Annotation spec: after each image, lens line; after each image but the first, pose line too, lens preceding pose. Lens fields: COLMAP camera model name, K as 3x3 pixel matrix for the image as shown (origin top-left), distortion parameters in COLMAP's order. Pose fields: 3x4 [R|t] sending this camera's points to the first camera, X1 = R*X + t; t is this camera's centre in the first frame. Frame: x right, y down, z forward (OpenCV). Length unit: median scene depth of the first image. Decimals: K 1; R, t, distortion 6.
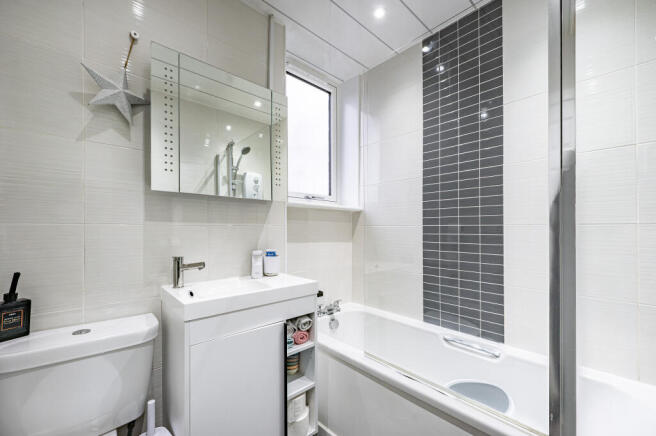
lens RADIAL K [[269.5, 0, 314.2], [0, 269.5, 230.2], [0, 0, 1]] dist [0.000017, -0.000178]
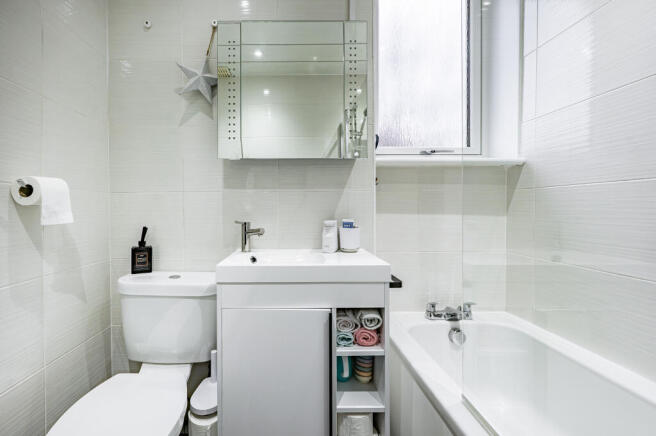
lens RADIAL K [[269.5, 0, 326.3], [0, 269.5, 217.3], [0, 0, 1]] dist [0.000017, -0.000178]
pose [[0.745951, 0.008076, -0.665952, 0.346537], [0.000740, 0.999916, 0.012955, 0.056941], [0.666000, -0.010157, 0.745882, 0.367475]]
